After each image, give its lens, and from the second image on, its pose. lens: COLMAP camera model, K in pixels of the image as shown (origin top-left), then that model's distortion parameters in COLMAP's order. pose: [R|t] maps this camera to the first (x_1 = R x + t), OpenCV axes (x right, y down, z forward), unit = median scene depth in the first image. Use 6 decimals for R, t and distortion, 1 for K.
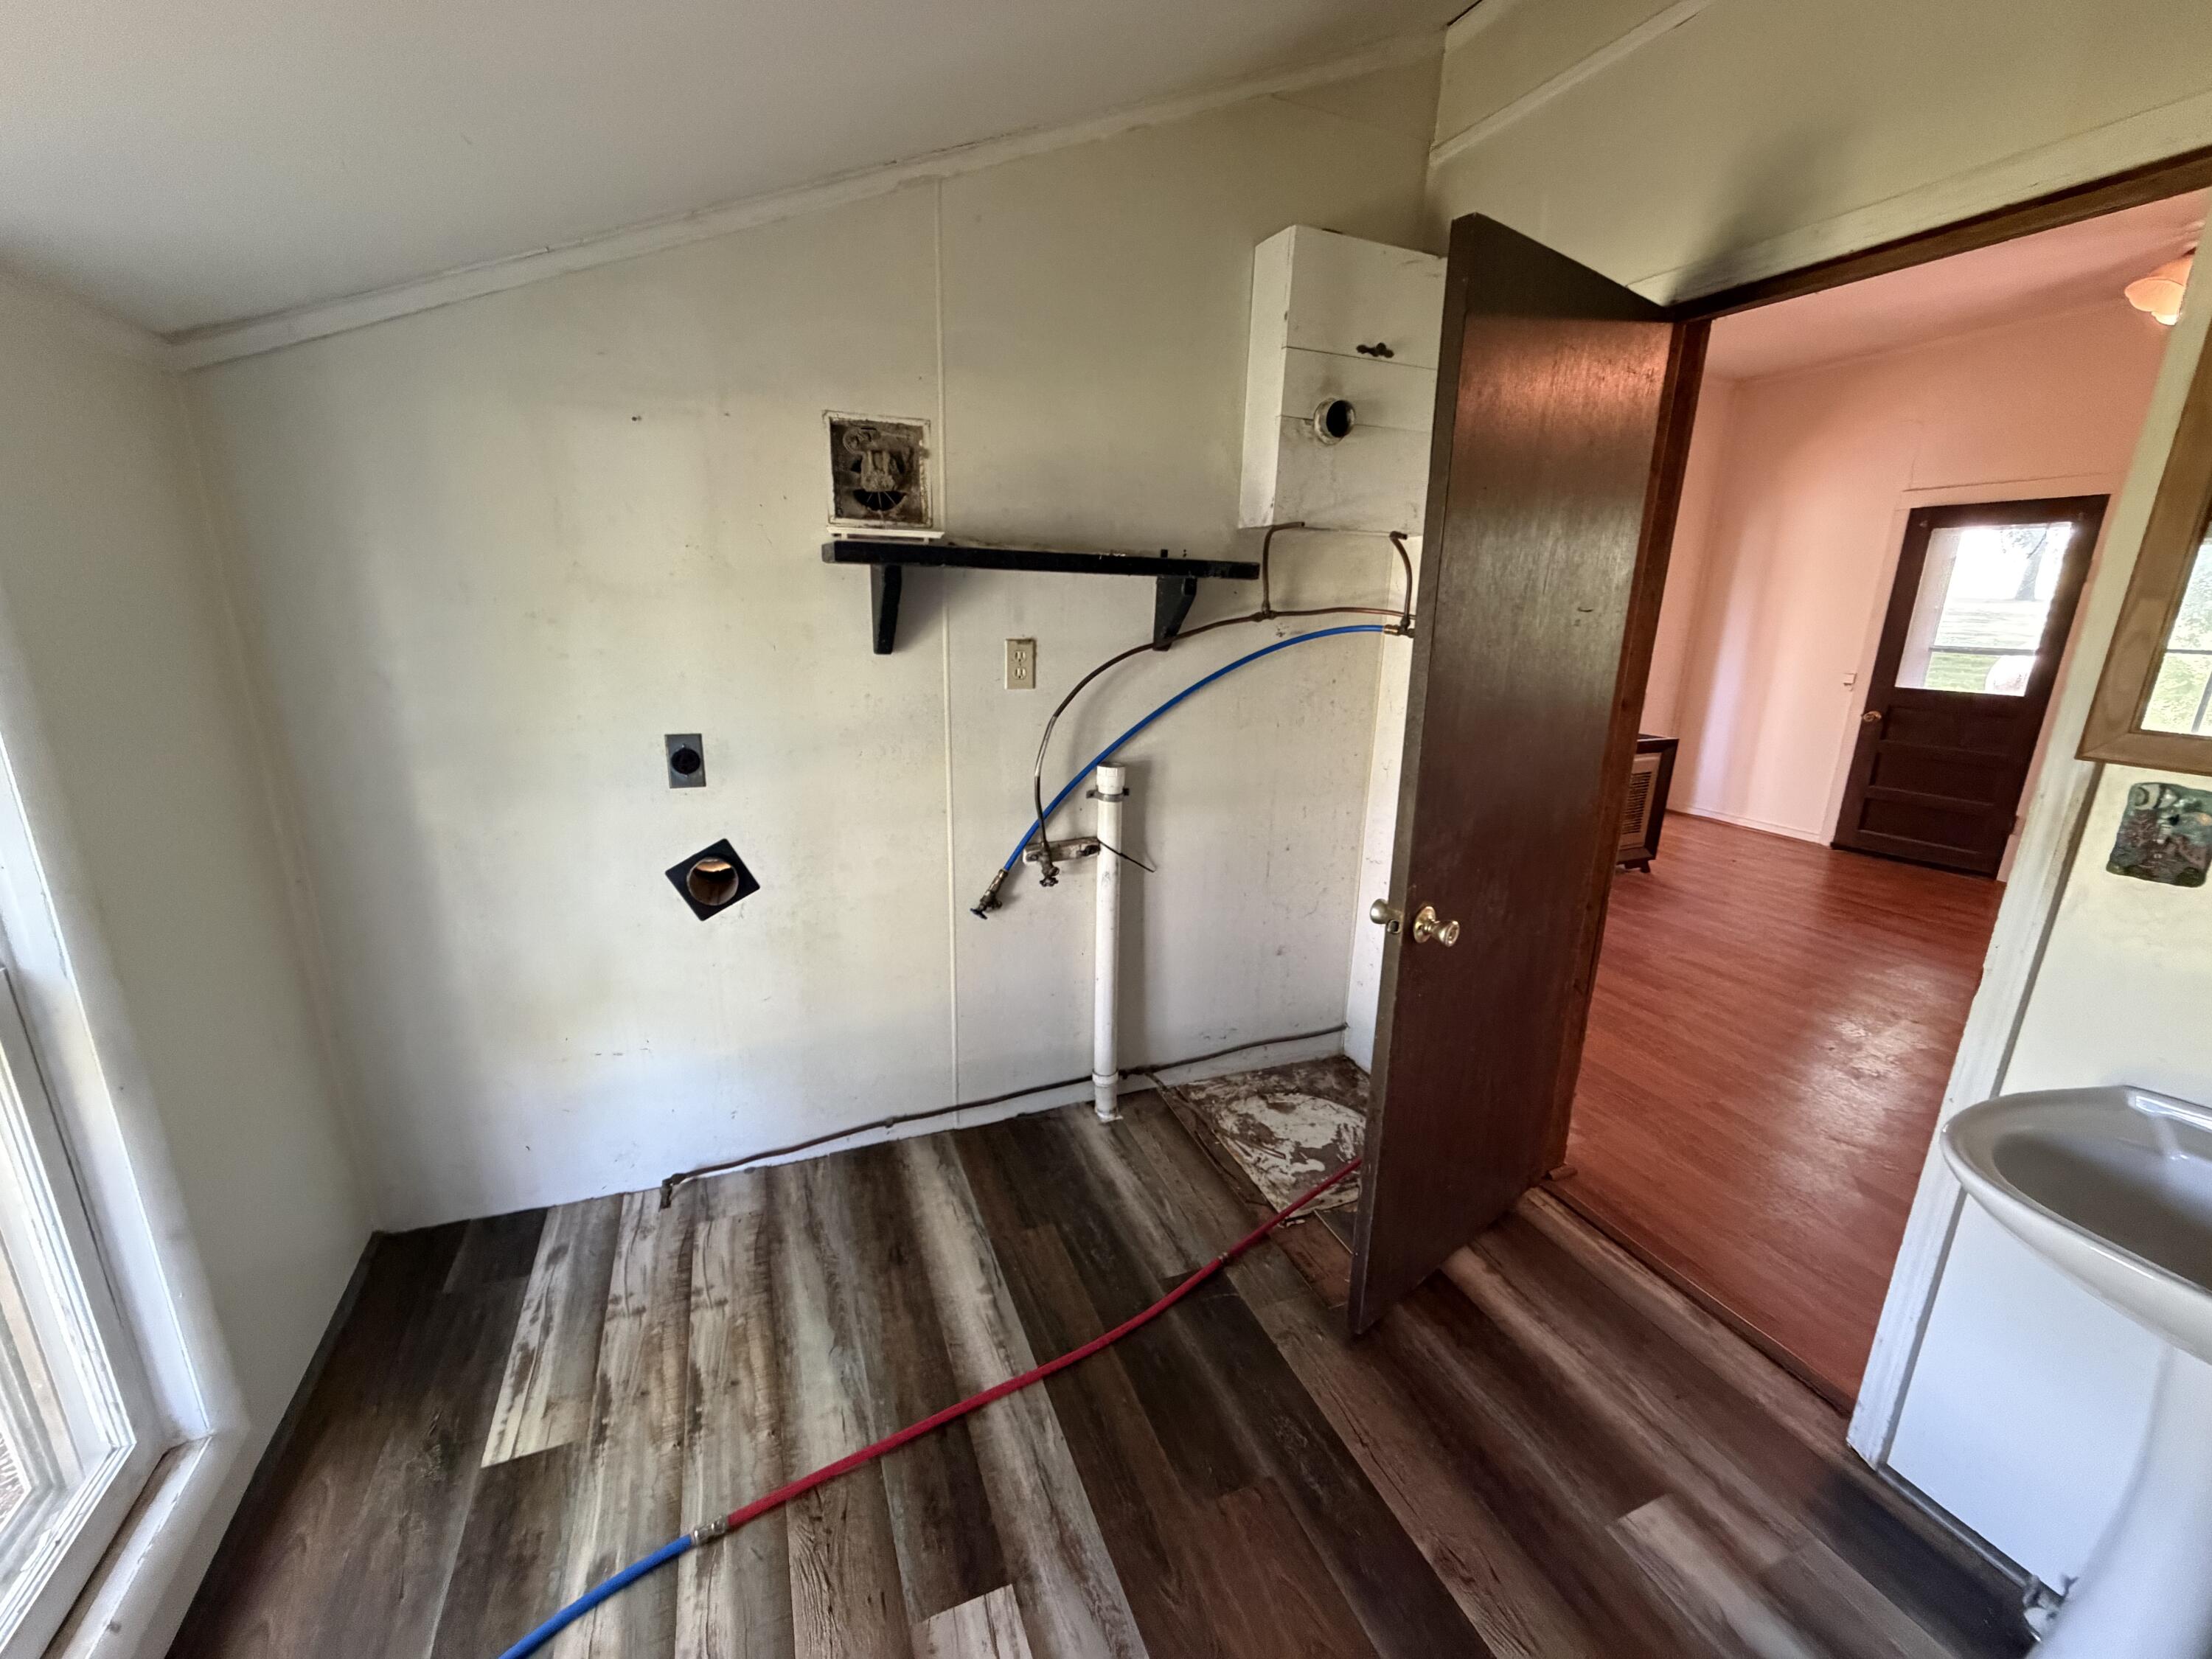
lens RADIAL K [[869.3, 0, 1106.0], [0, 869.3, 829.5], [0, 0, 1]] dist [-0.000216, 0.000463]
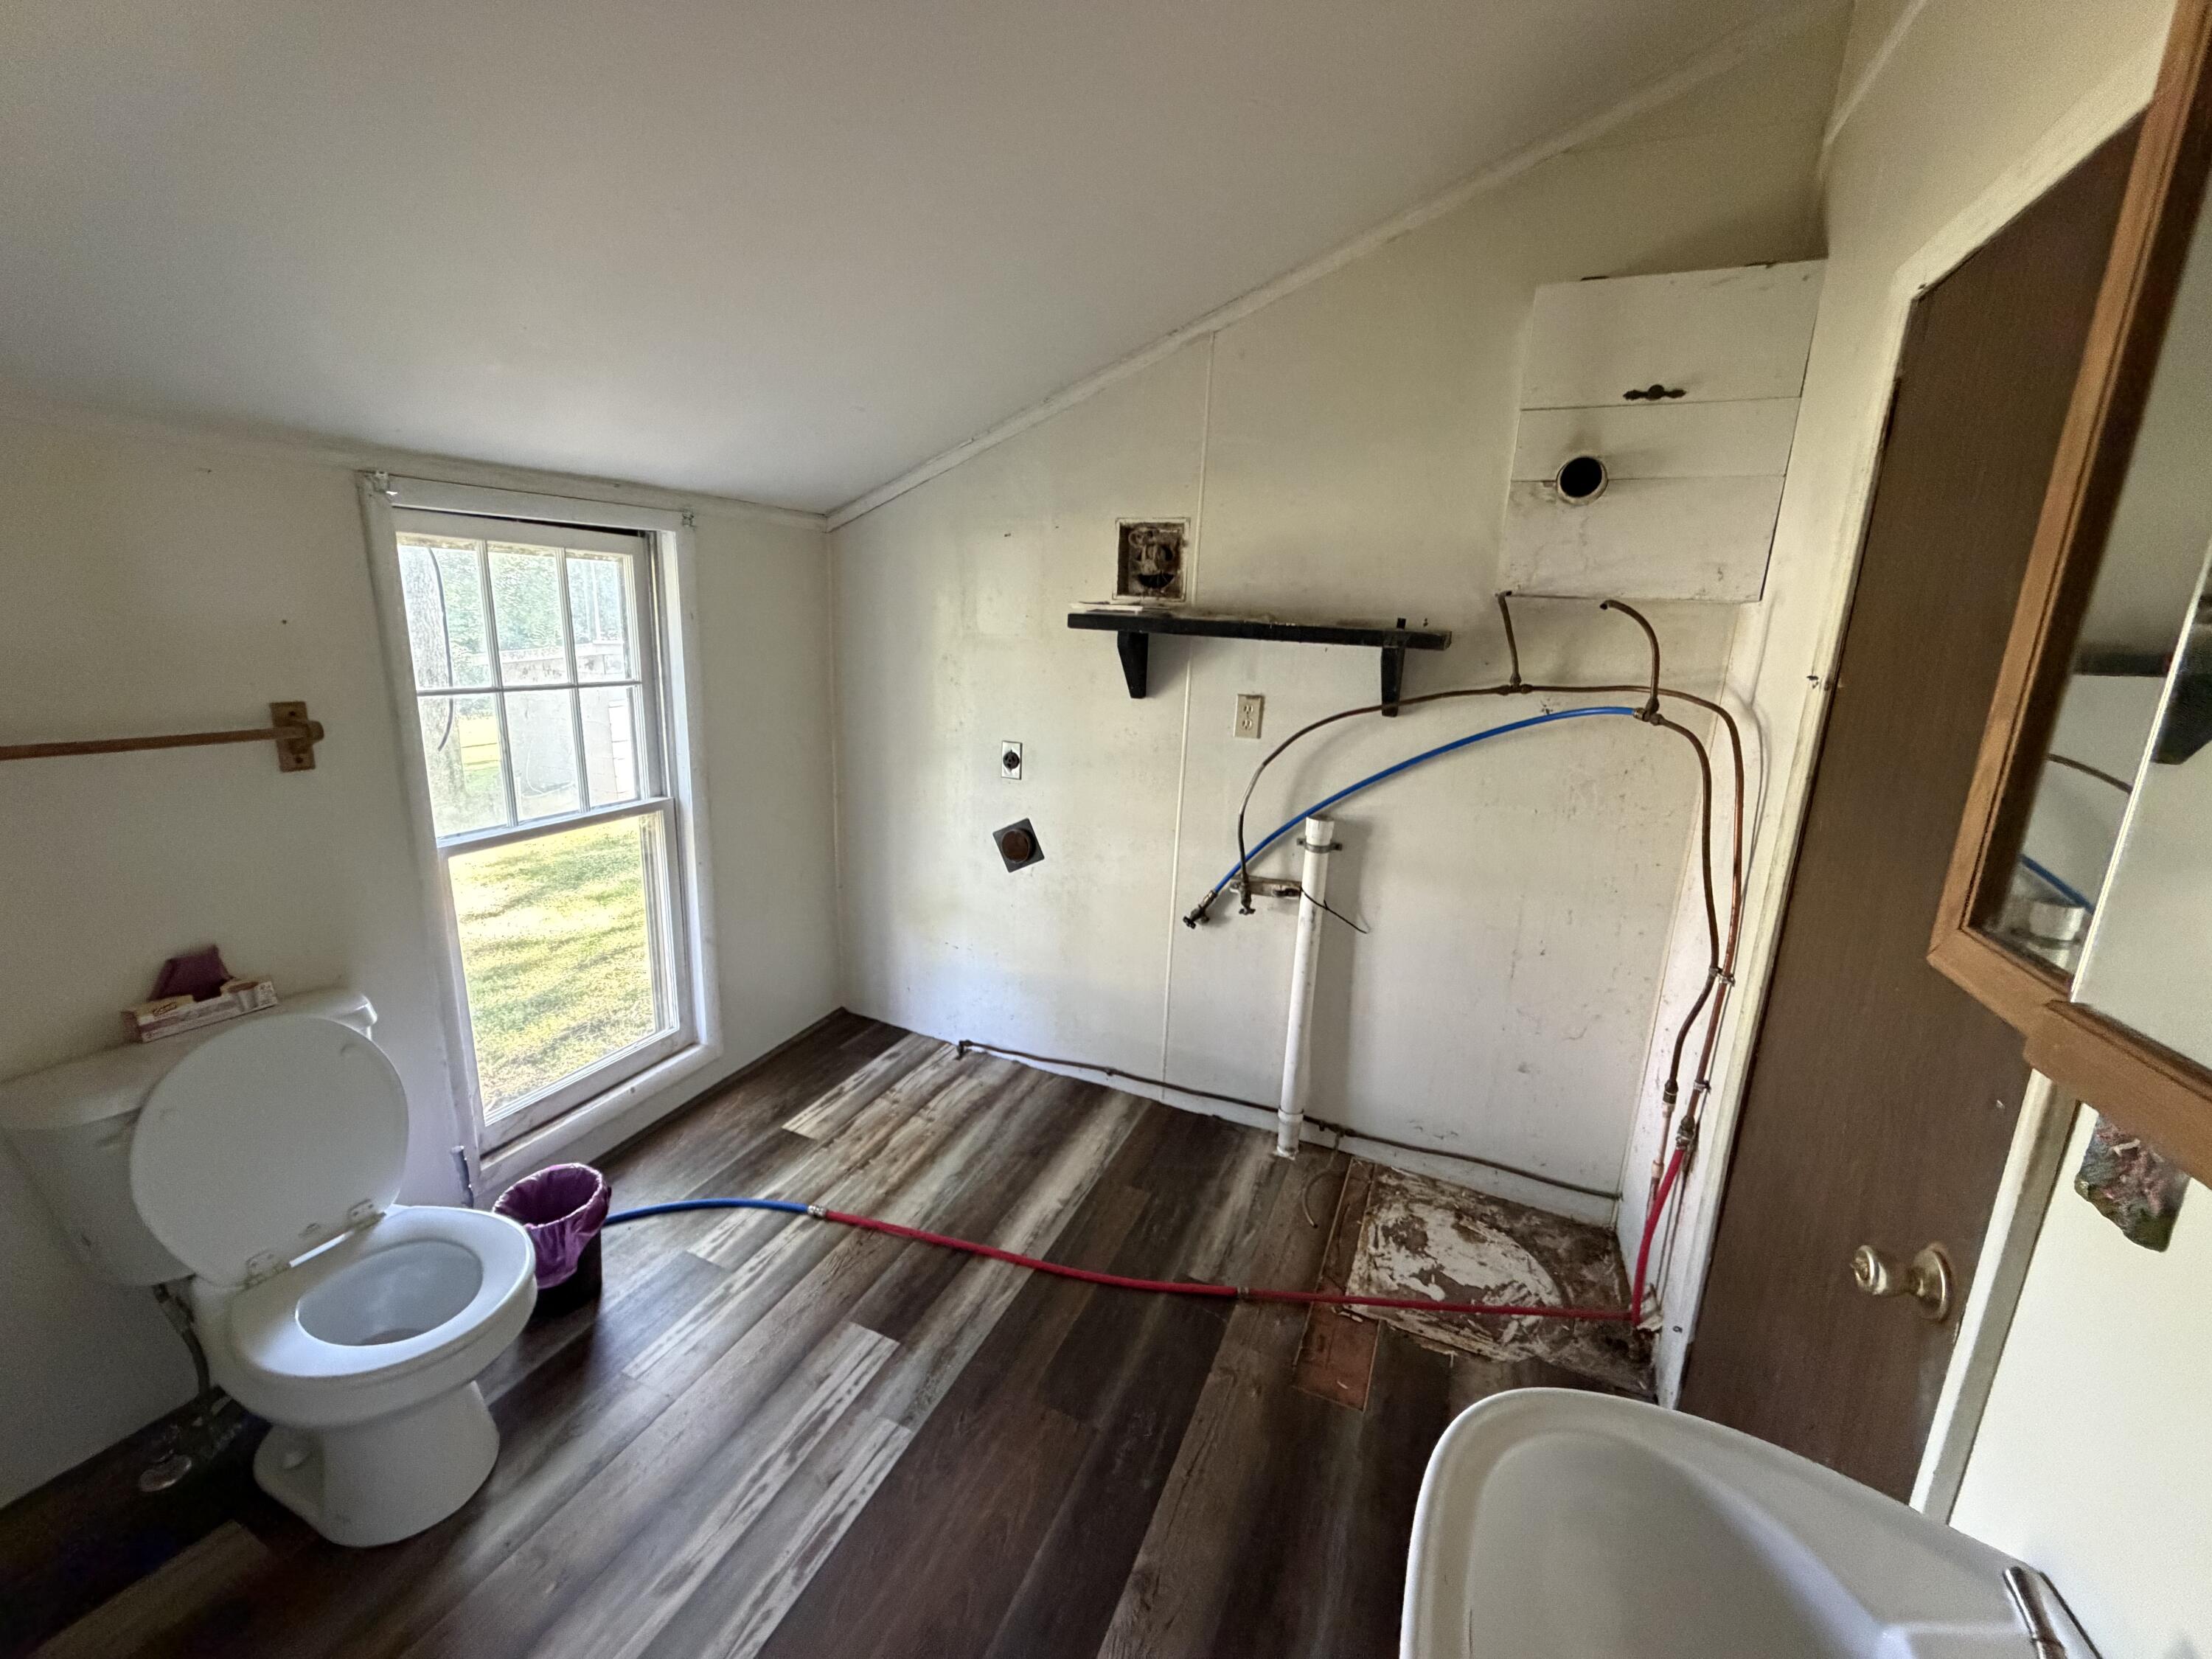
lens RADIAL K [[869.3, 0, 1106.0], [0, 869.3, 829.5], [0, 0, 1]] dist [-0.000216, 0.000463]
pose [[0.698413, 0.172771, -0.694528, 0.633212], [-0.215431, 0.976168, 0.026195, -0.036056], [0.682502, 0.131328, 0.718988, 0.068865]]
